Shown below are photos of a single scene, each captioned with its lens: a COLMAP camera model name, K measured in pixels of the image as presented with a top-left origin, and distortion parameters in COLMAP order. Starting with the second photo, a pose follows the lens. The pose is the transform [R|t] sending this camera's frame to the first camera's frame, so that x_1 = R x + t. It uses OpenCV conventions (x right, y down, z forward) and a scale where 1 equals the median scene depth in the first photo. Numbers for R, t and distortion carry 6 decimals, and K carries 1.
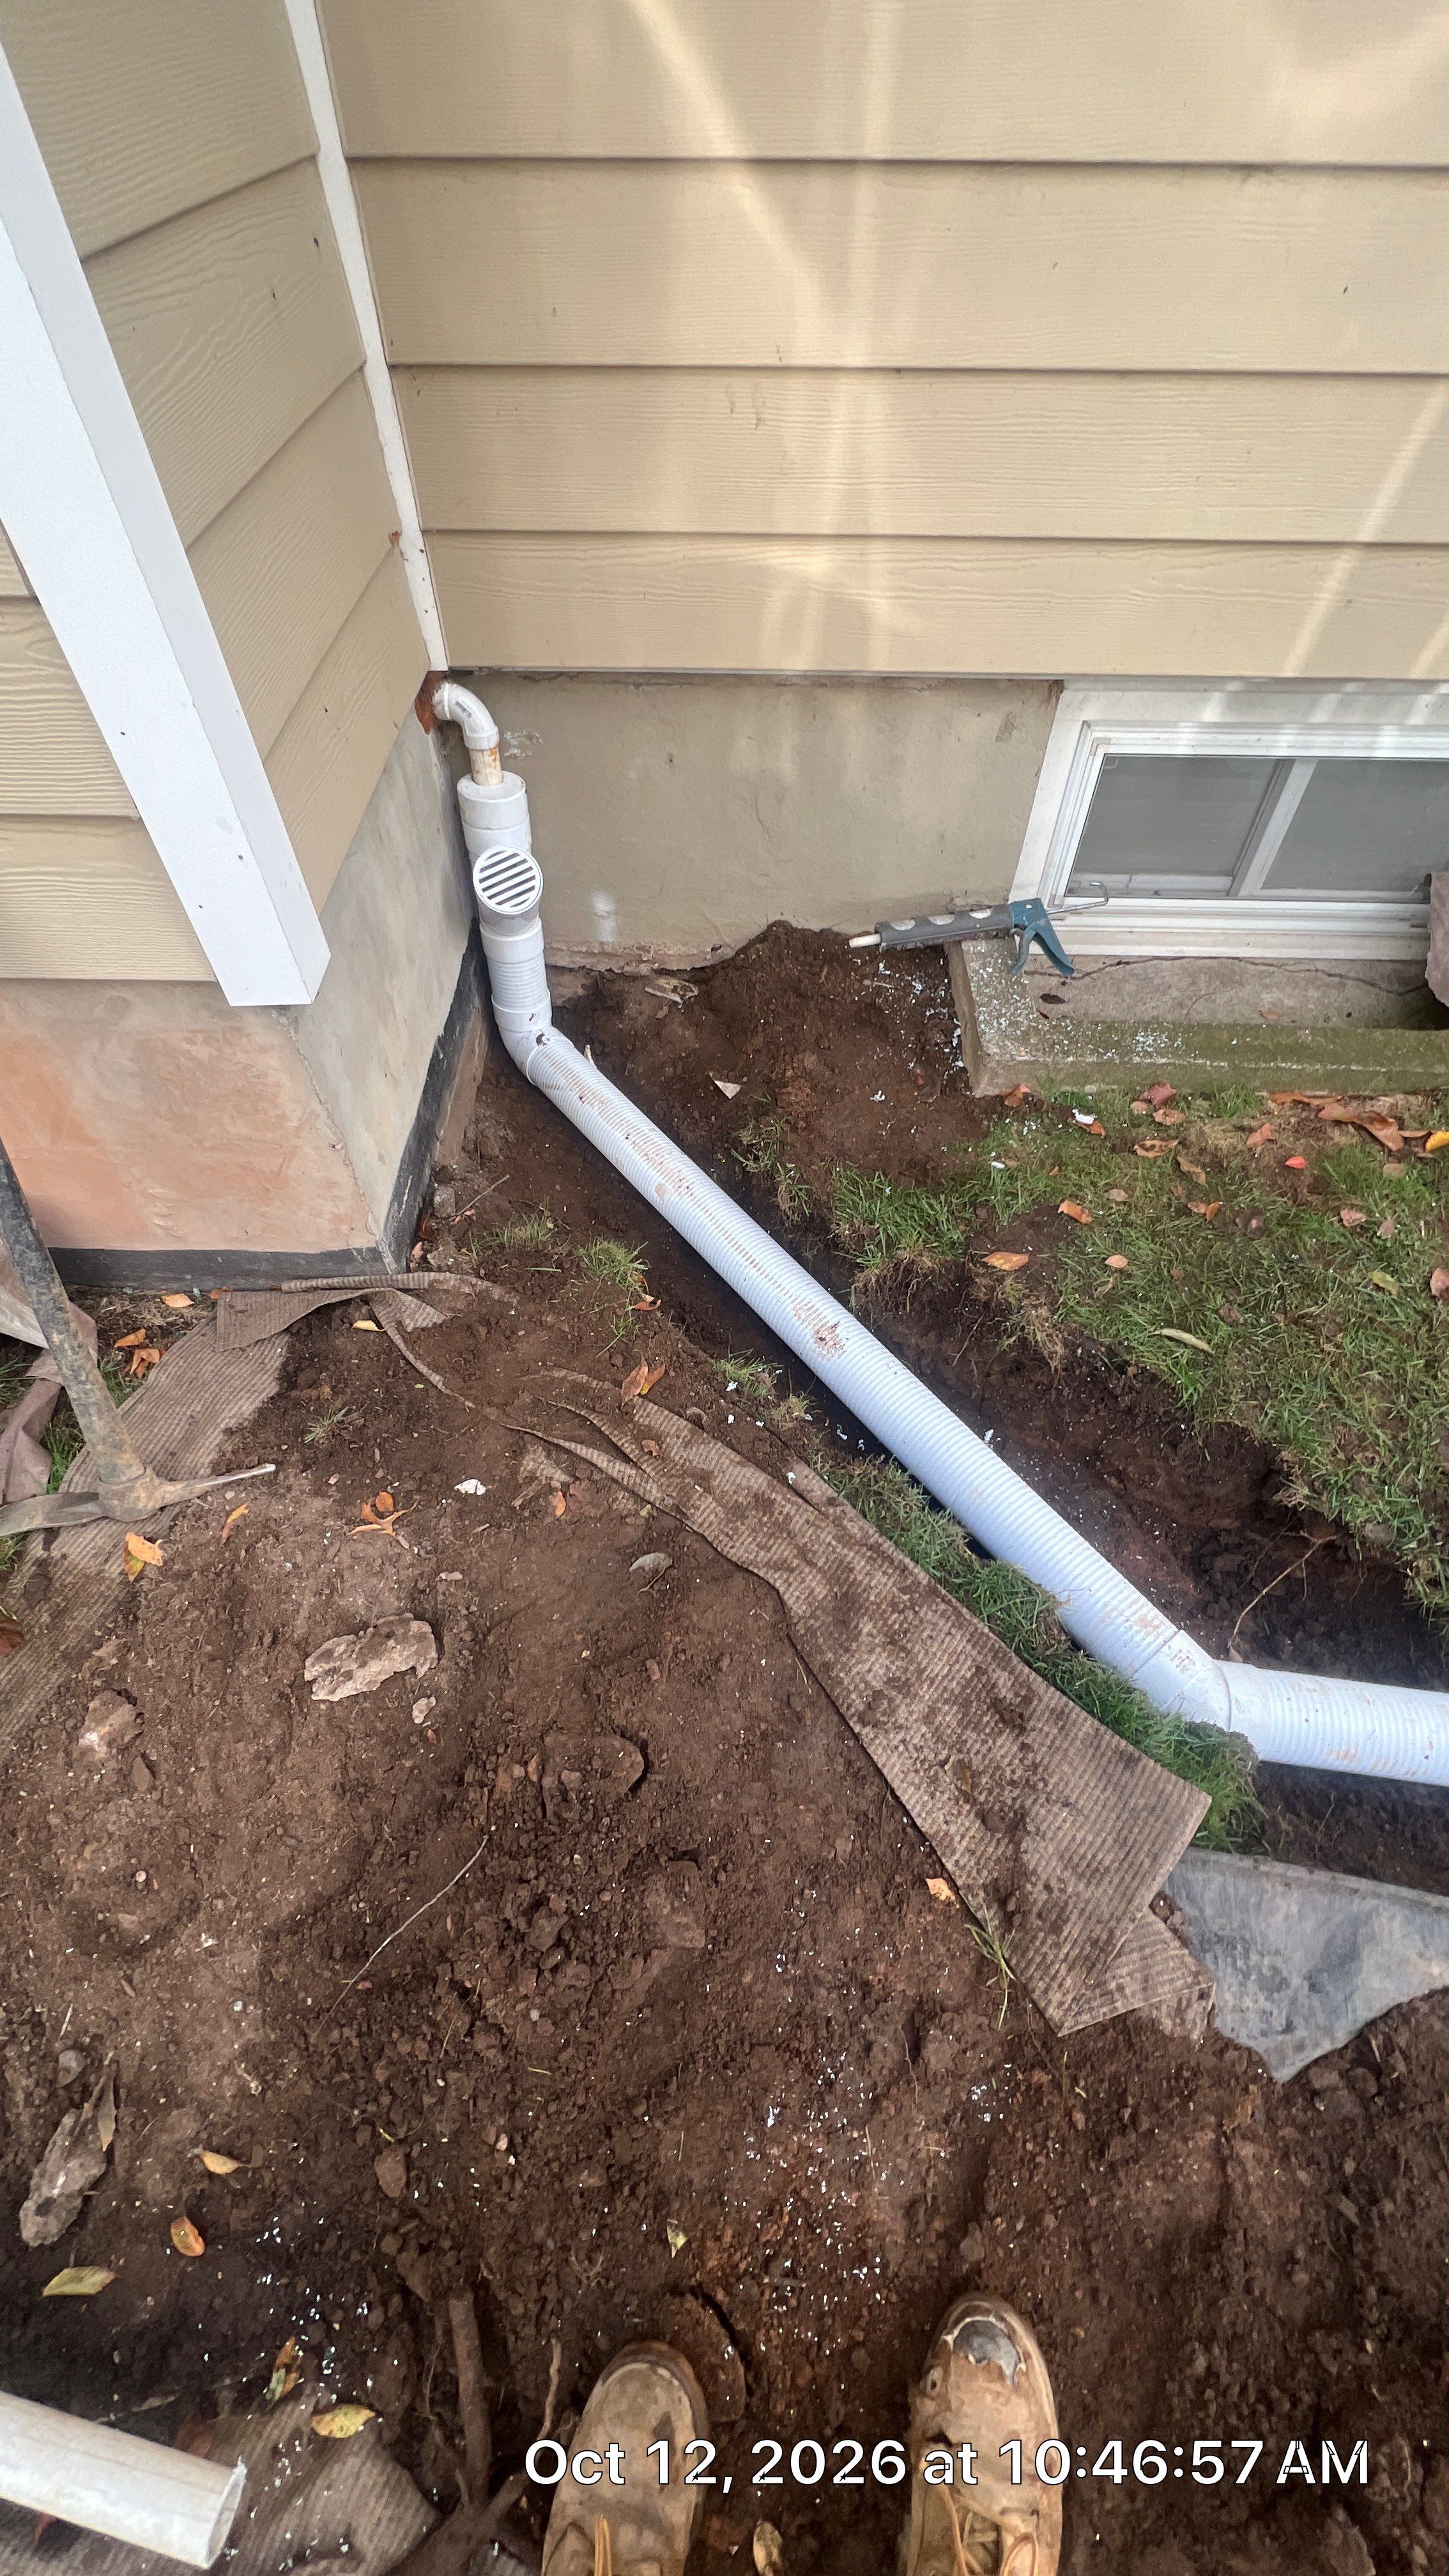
lens RADIAL K [[1012.5, 0, 727.1], [0, 1012.5, 1281.0], [0, 0, 1]] dist [-0.008408, 0.001966]
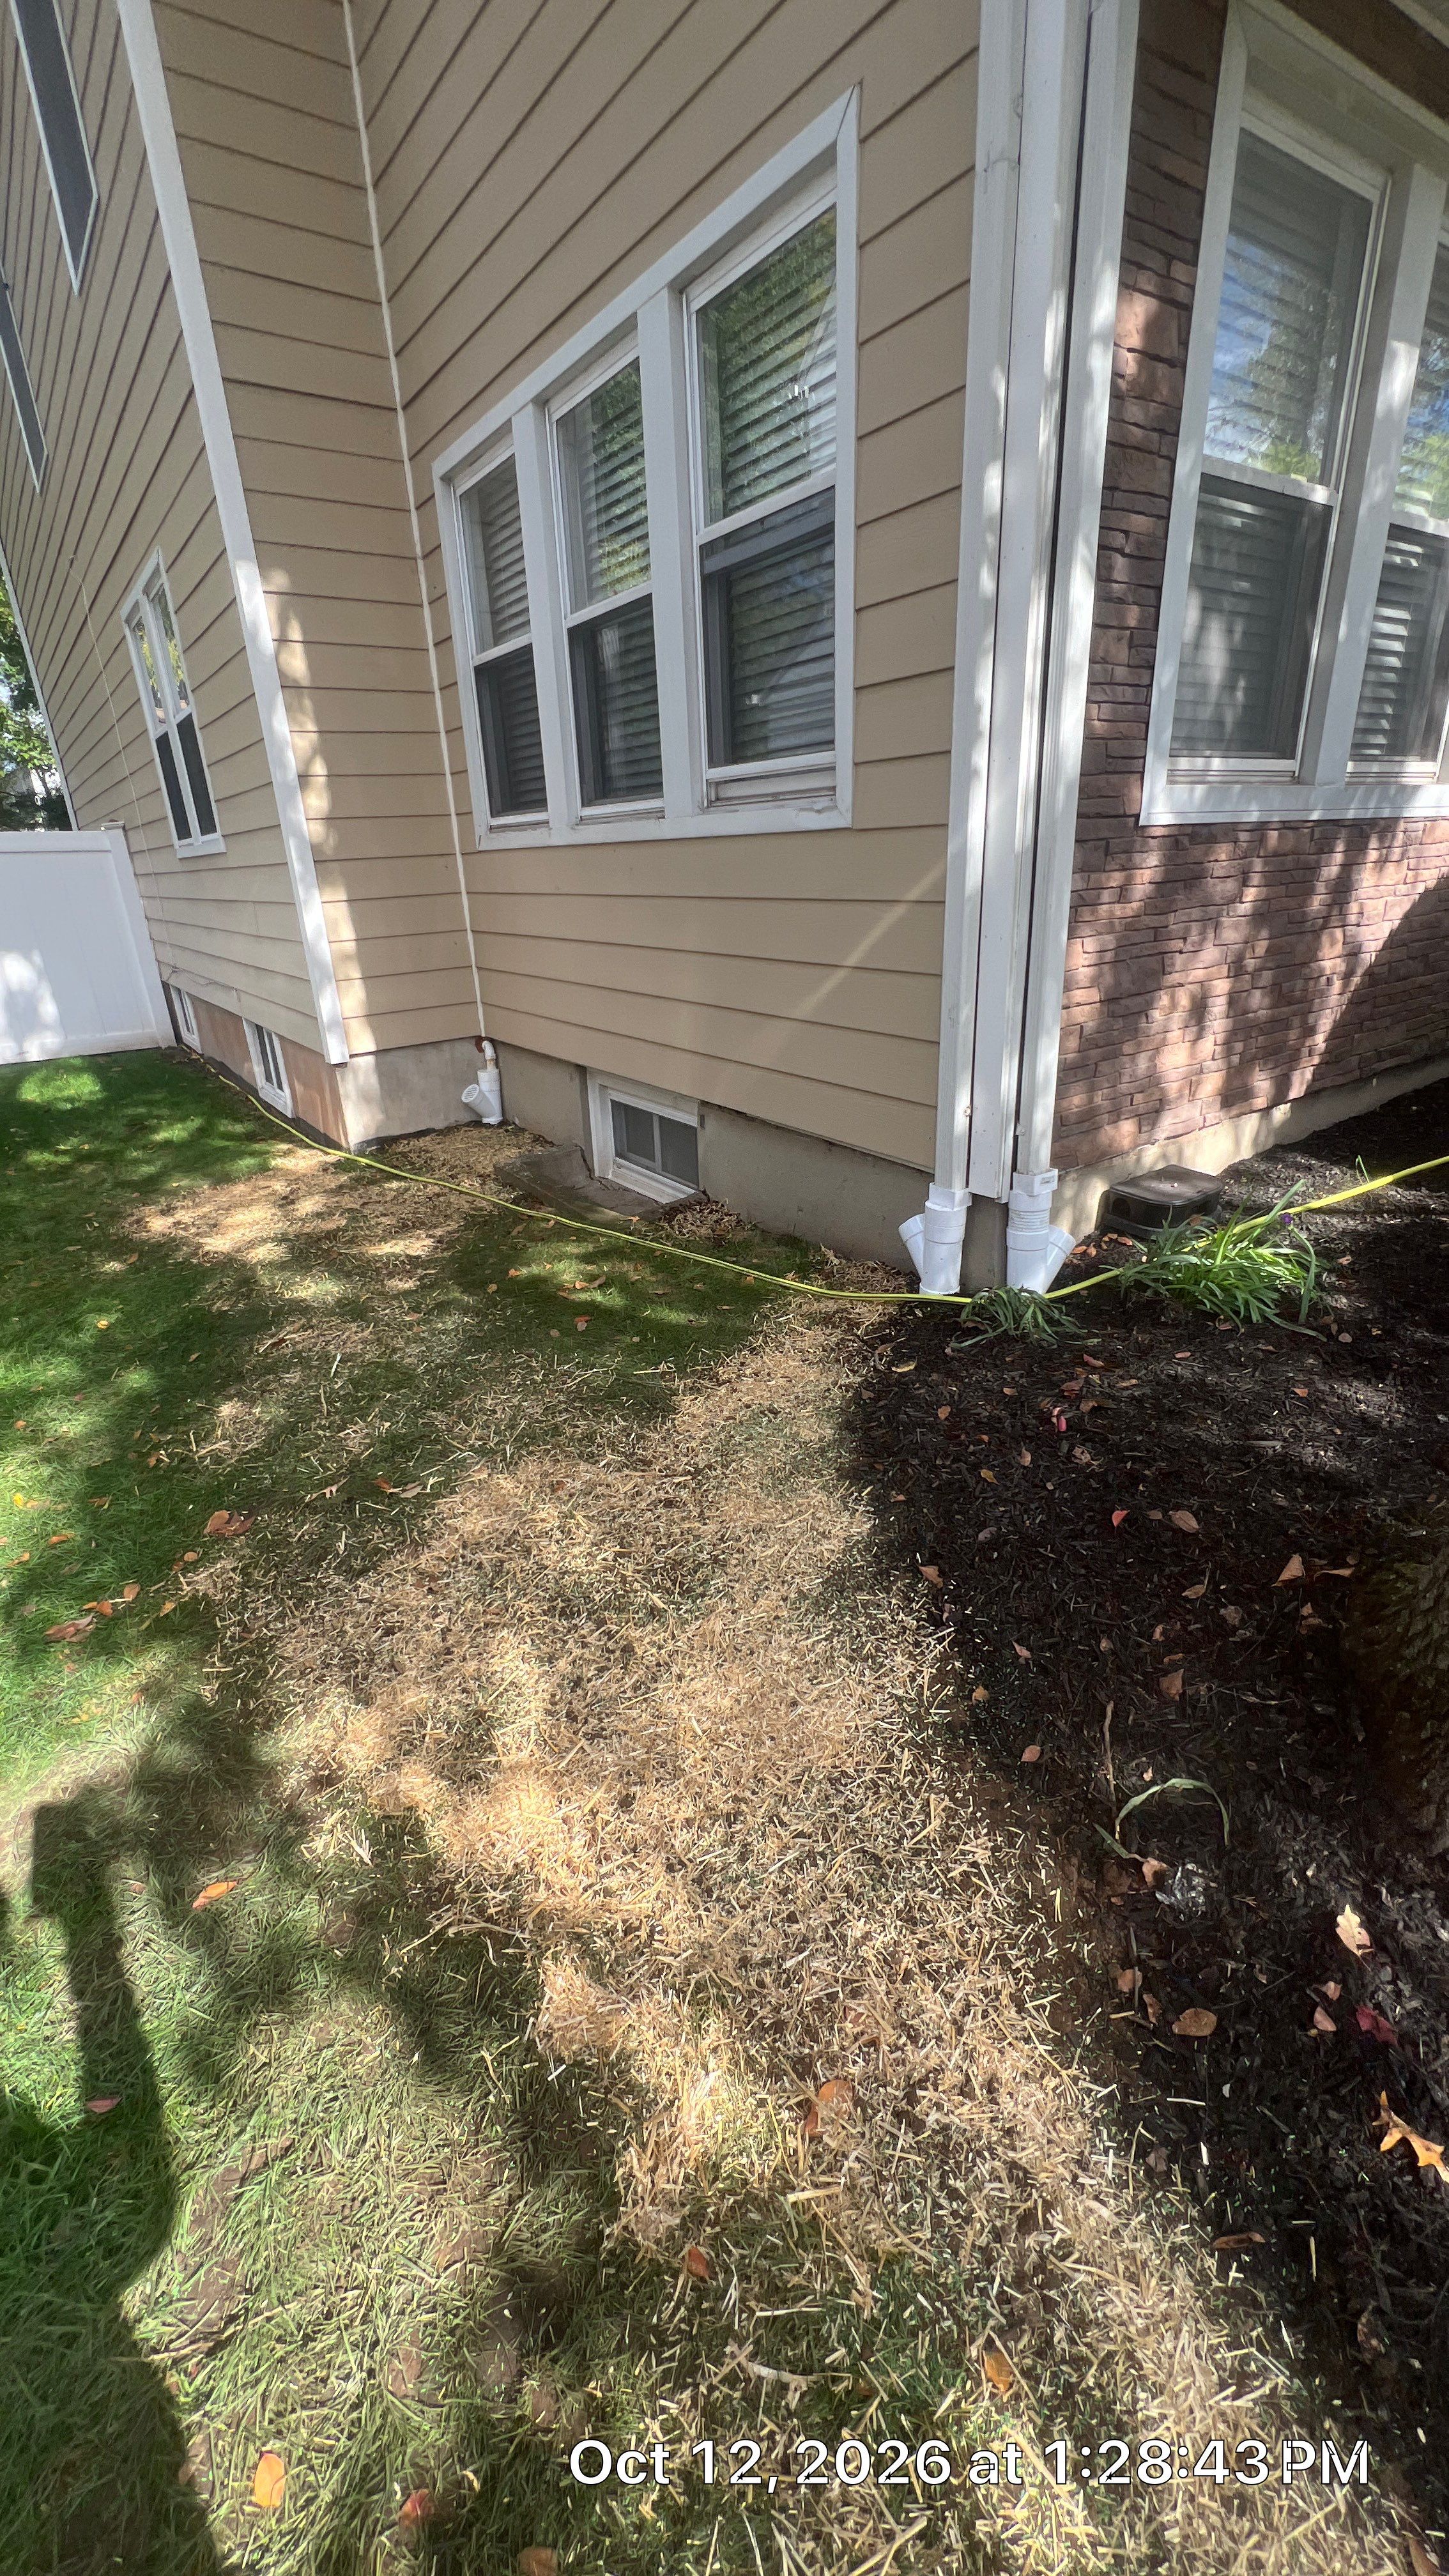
lens RADIAL K [[1012.5, 0, 713.6], [0, 1012.5, 1291.2], [0, 0, 1]] dist [-0.008408, 0.001966]
pose [[0.583301, 0.301522, -0.754217, 3.327079], [-0.613116, 0.772496, -0.165346, 0.169207], [0.532774, 0.558869, 0.635466, -0.312581]]
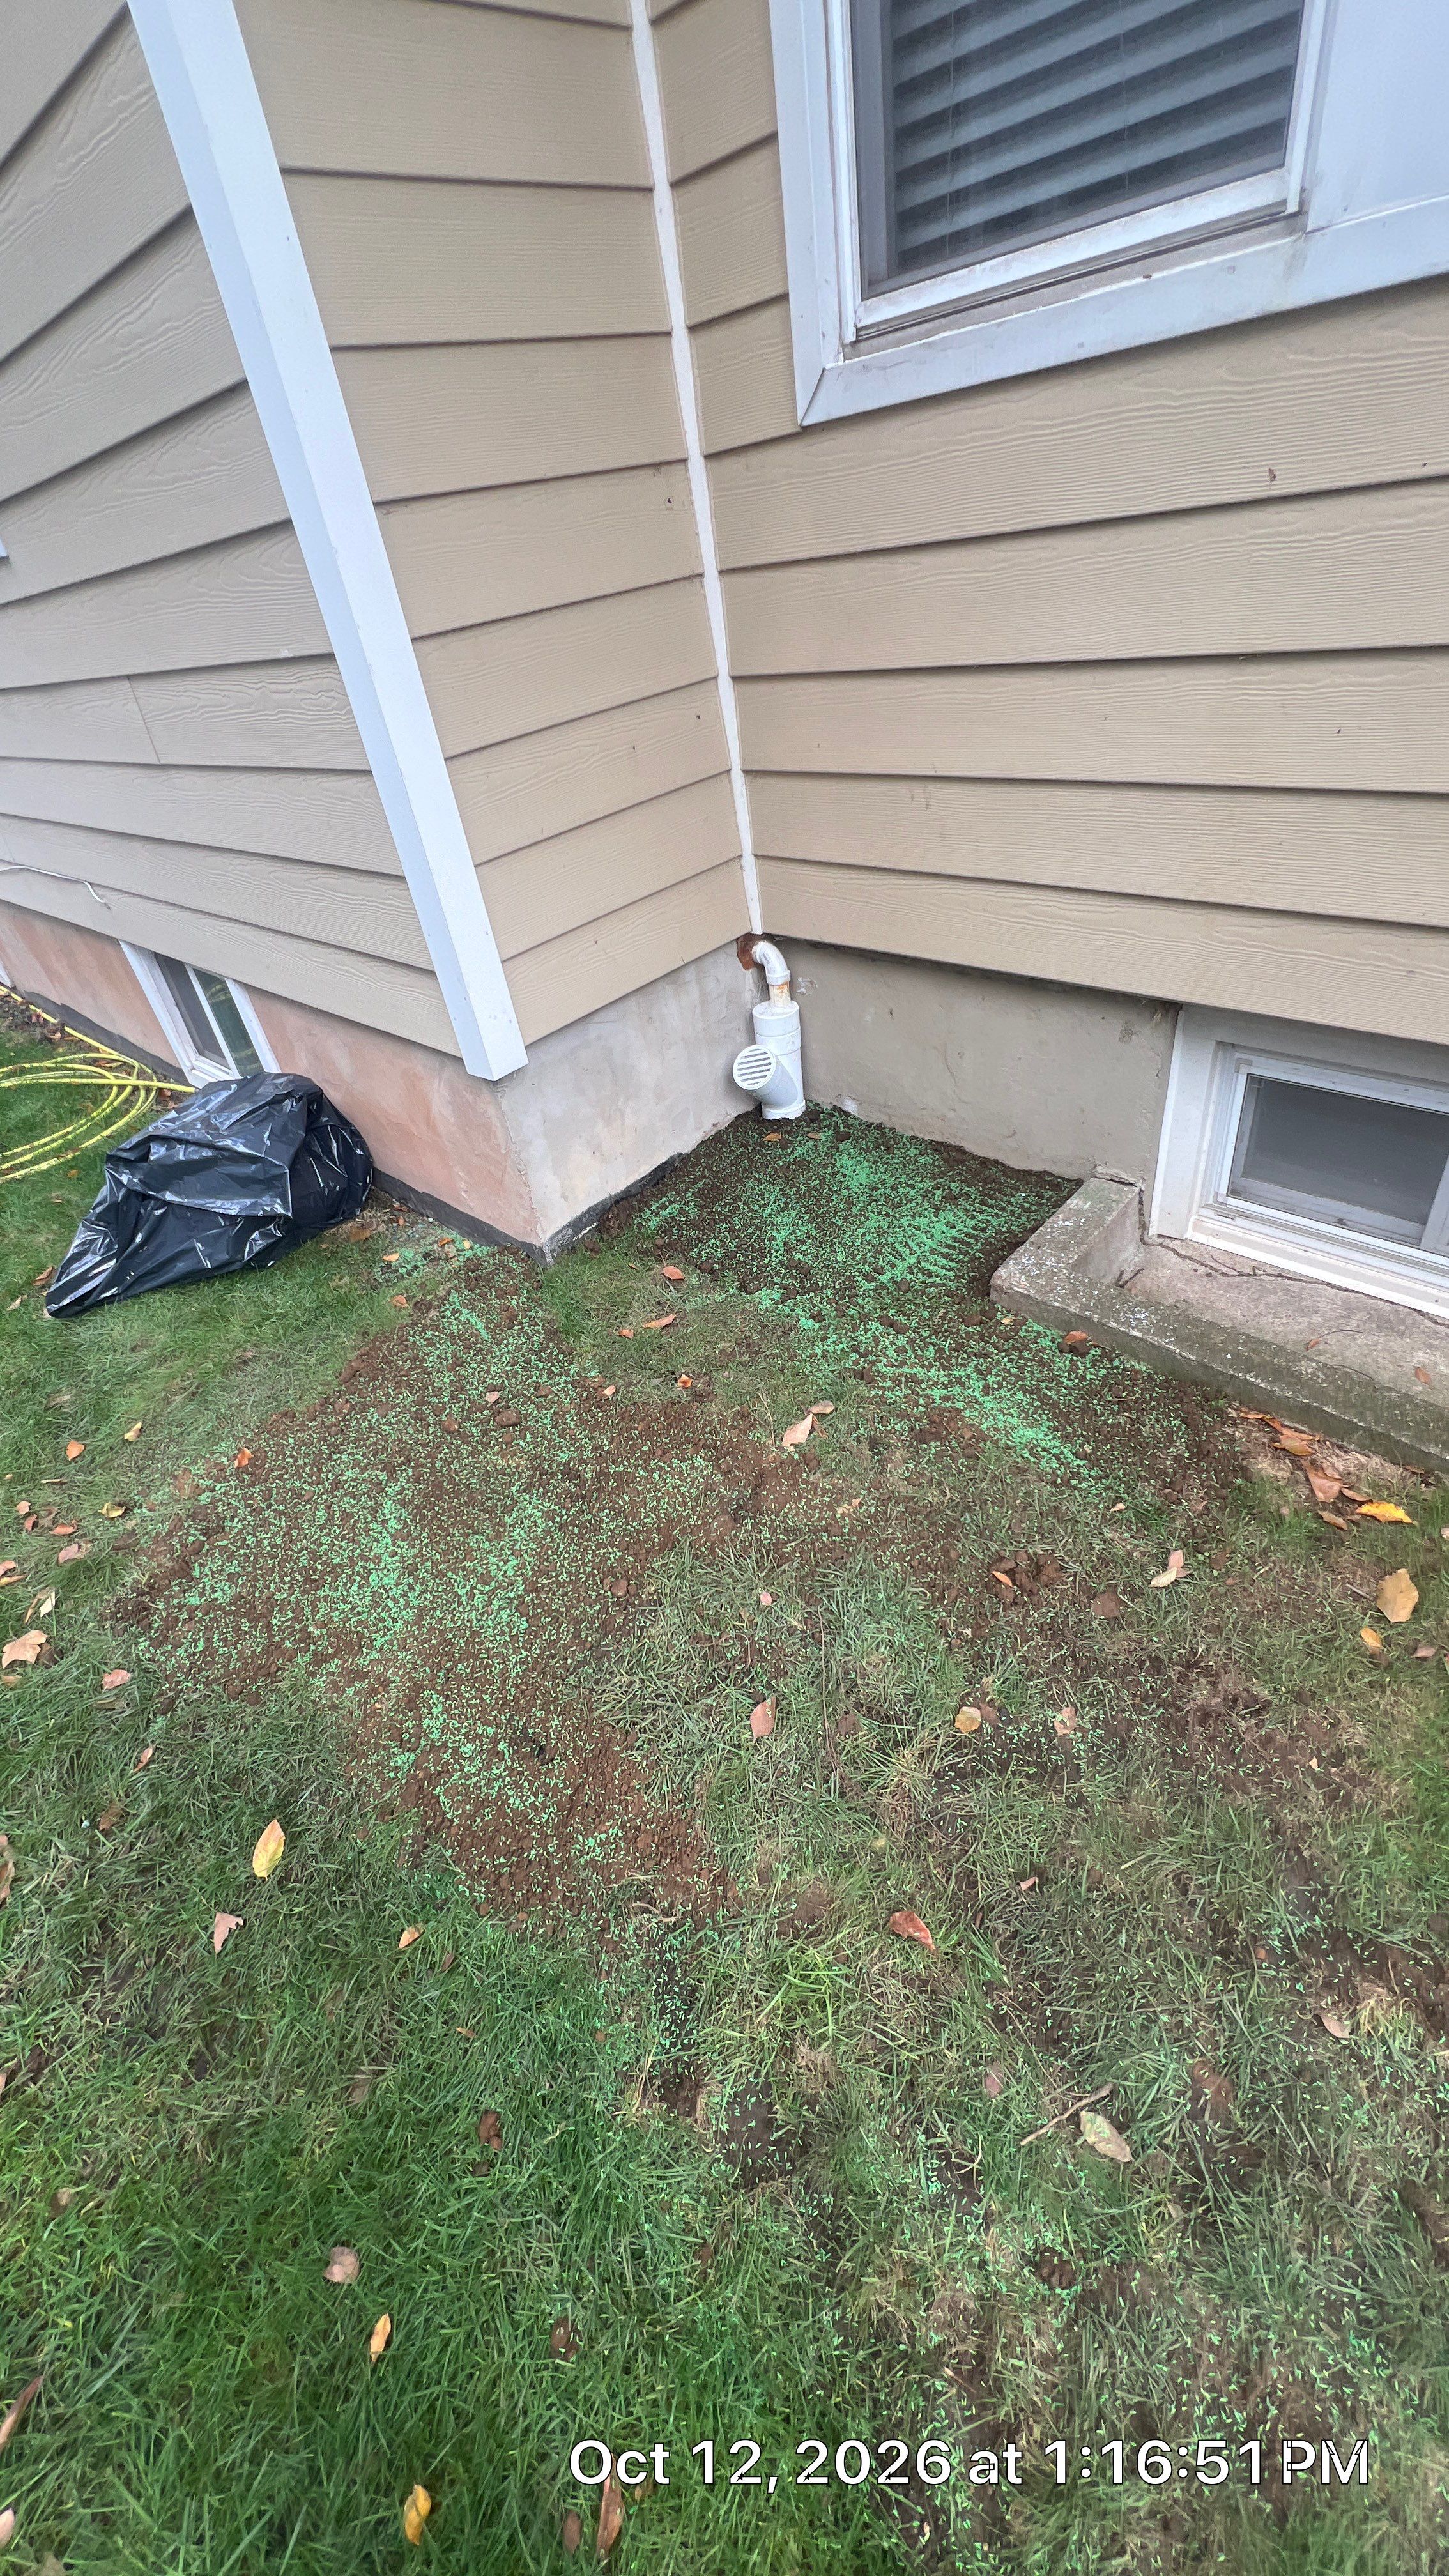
lens RADIAL K [[1012.5, 0, 712.7], [0, 1012.5, 1290.9], [0, 0, 1]] dist [-0.008408, 0.001966]
pose [[0.724573, 0.325157, -0.607673, 0.860140], [-0.442495, 0.895460, -0.048473, -0.011560], [0.528385, 0.304015, 0.792707, -0.105678]]
